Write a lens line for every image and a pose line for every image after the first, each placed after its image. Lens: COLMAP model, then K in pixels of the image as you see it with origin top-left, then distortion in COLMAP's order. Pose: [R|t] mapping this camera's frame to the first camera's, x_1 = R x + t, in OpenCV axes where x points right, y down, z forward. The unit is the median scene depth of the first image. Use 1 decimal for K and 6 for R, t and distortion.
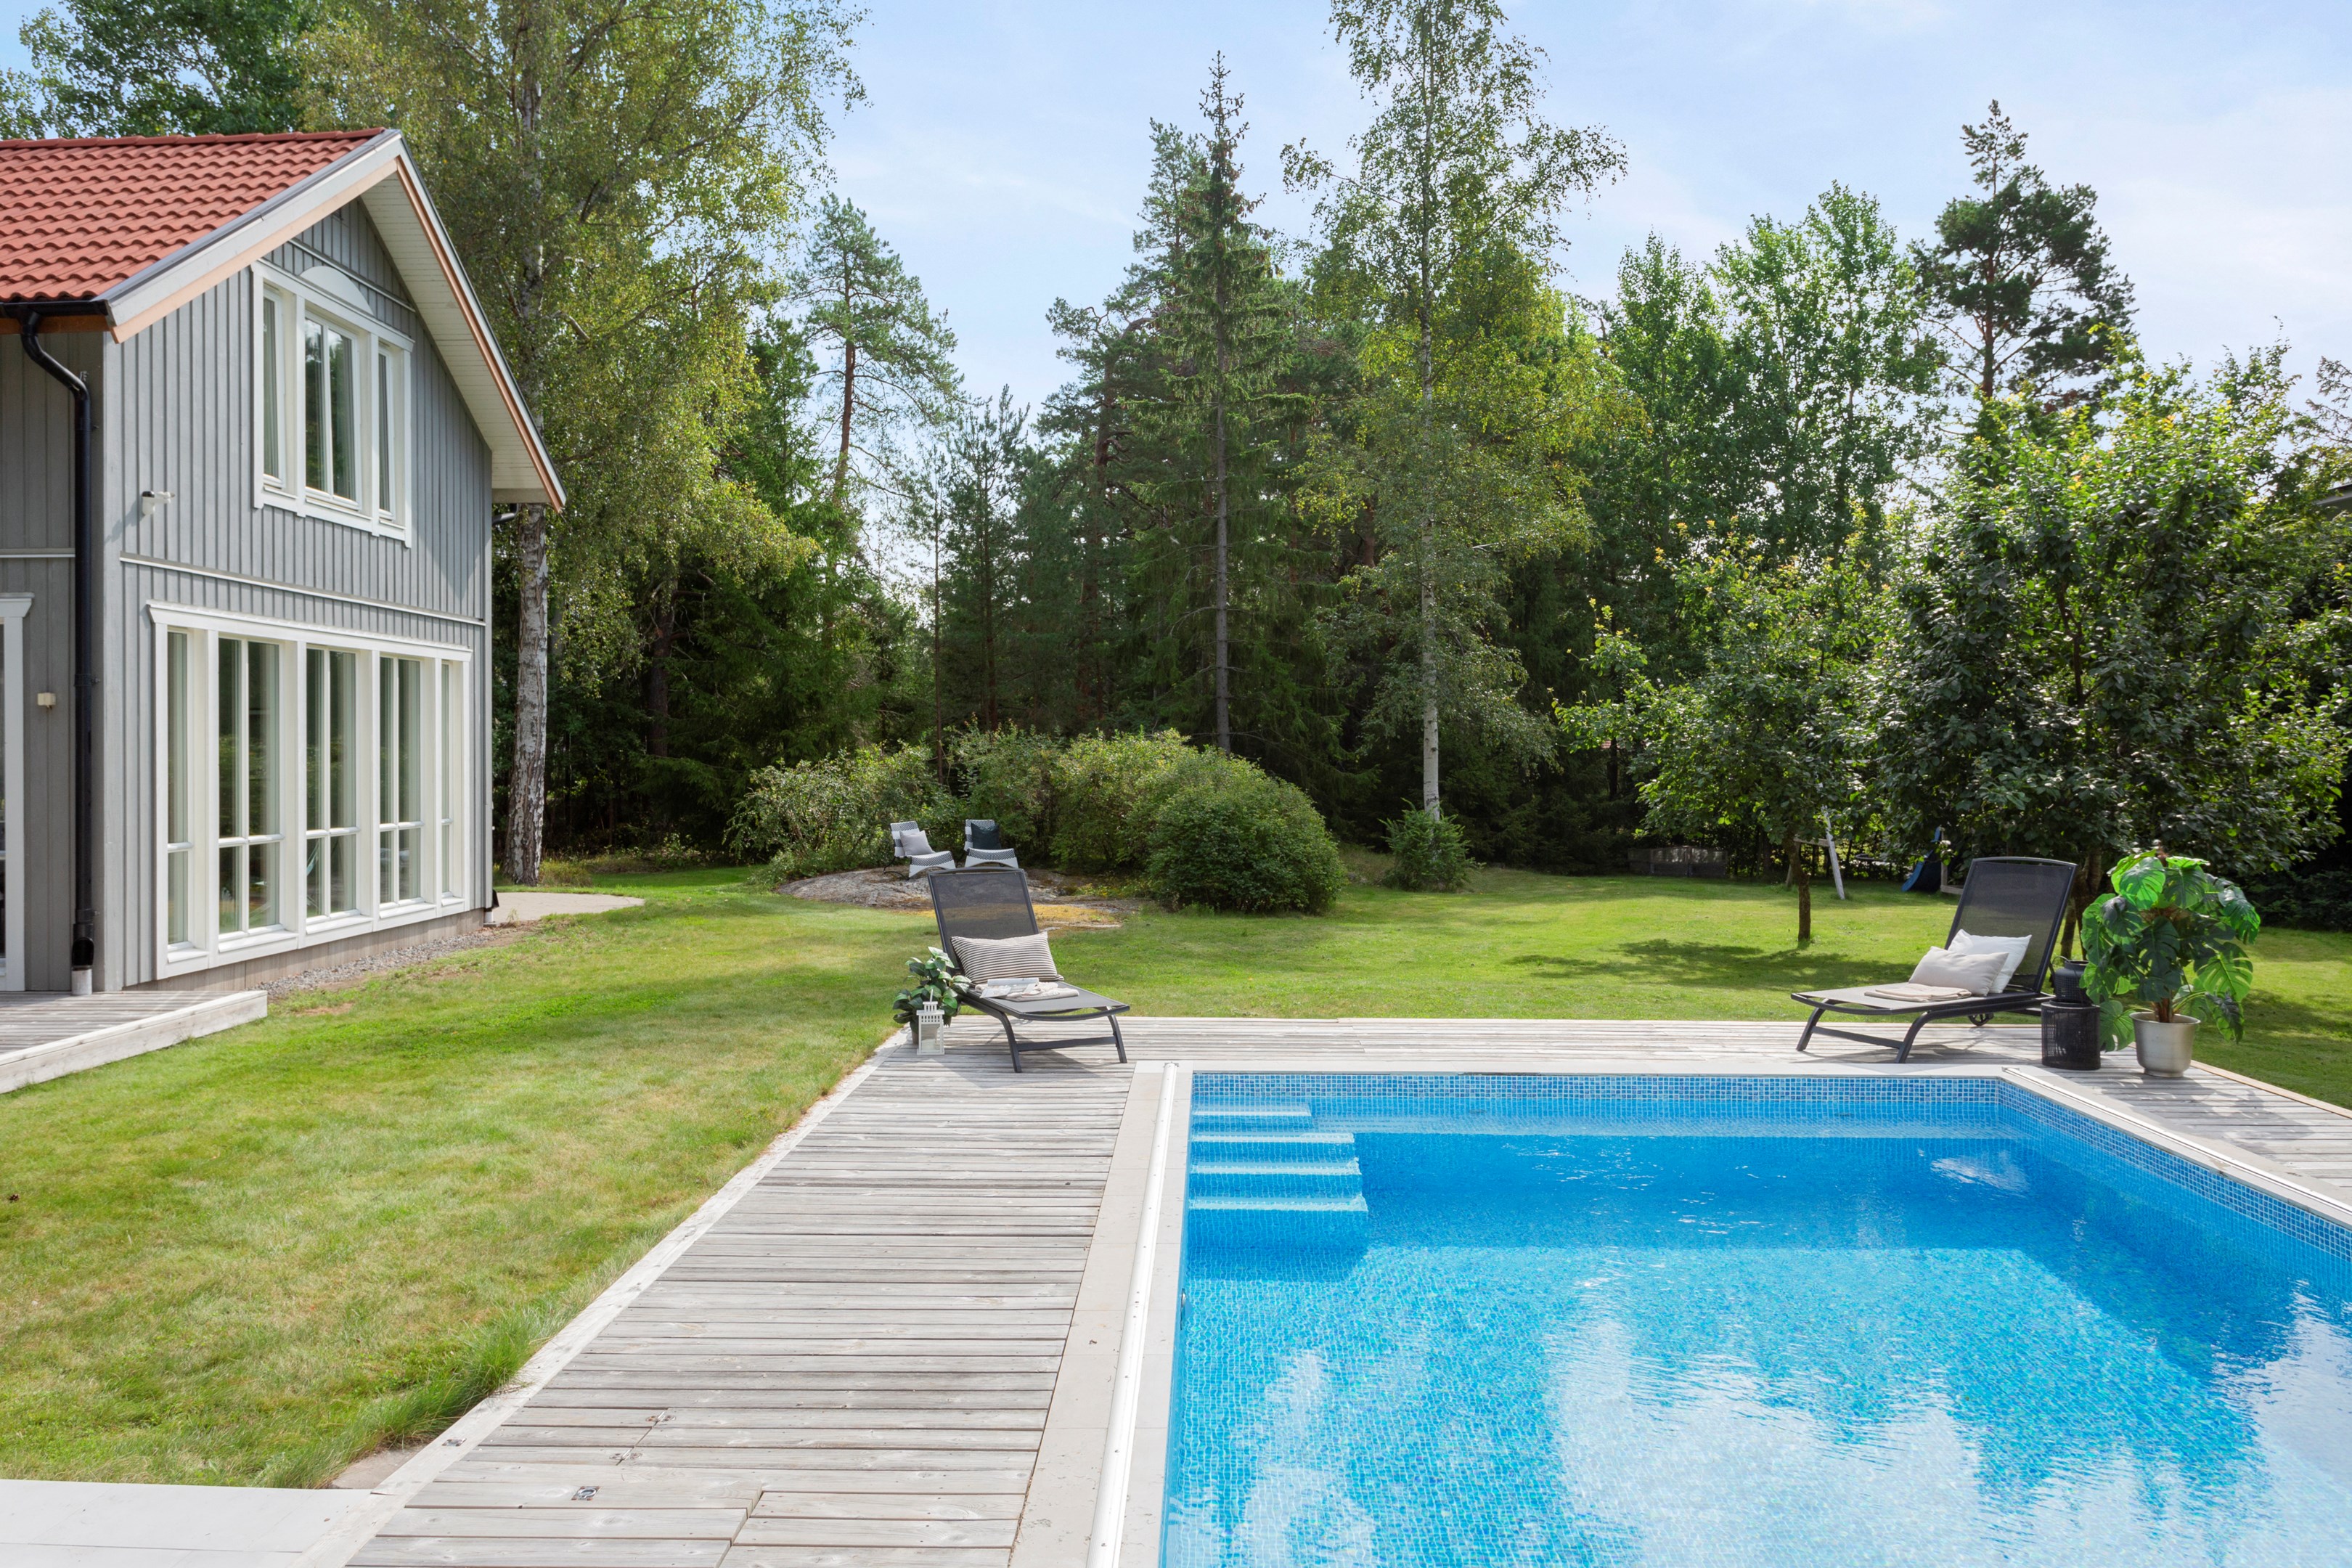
lens RADIAL K [[1704.3, 0, 1175.4], [0, 1704.3, 777.4], [0, 0, 1]] dist [0.000468, -0.000154]
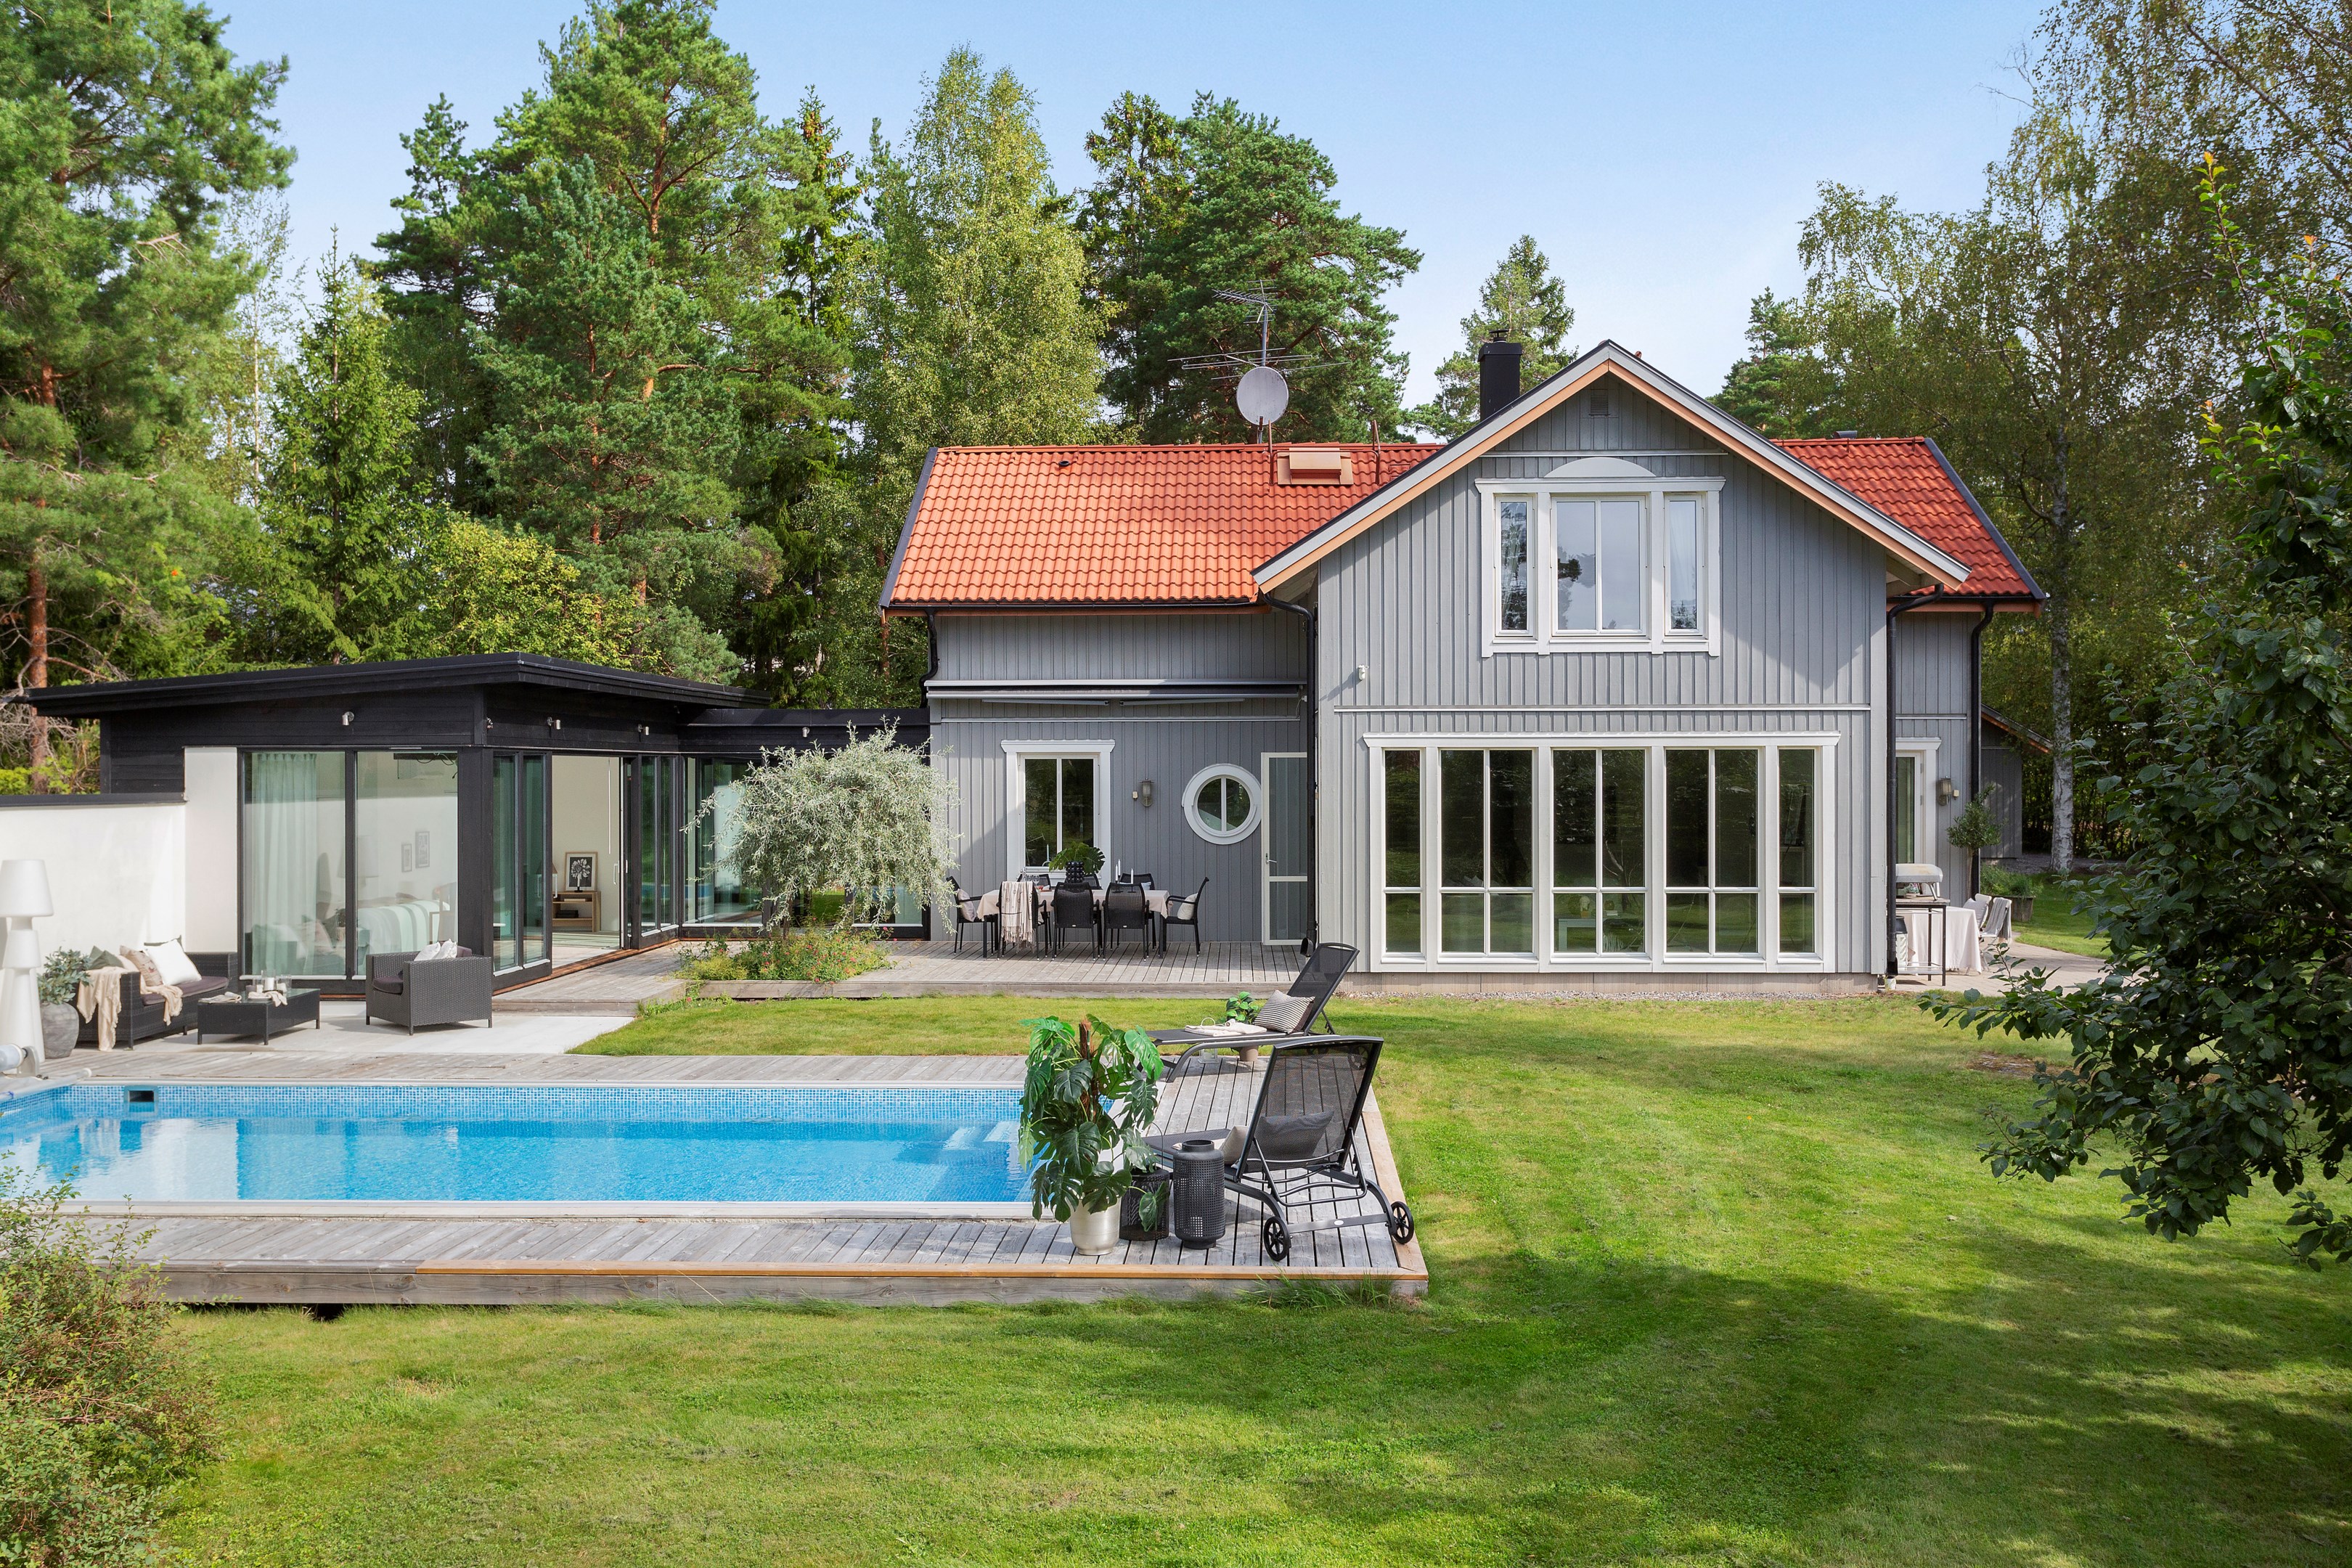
lens RADIAL K [[2087.3, 0, 1179.6], [0, 2087.3, 781.3], [0, 0, 1]] dist [-0.003430, 0.002120]
pose [[-0.026296, 0.000178, -0.999654, 1.190859], [-0.011078, 0.999939, 0.000469, -0.051761], [0.999593, 0.011087, -0.026292, 0.778874]]
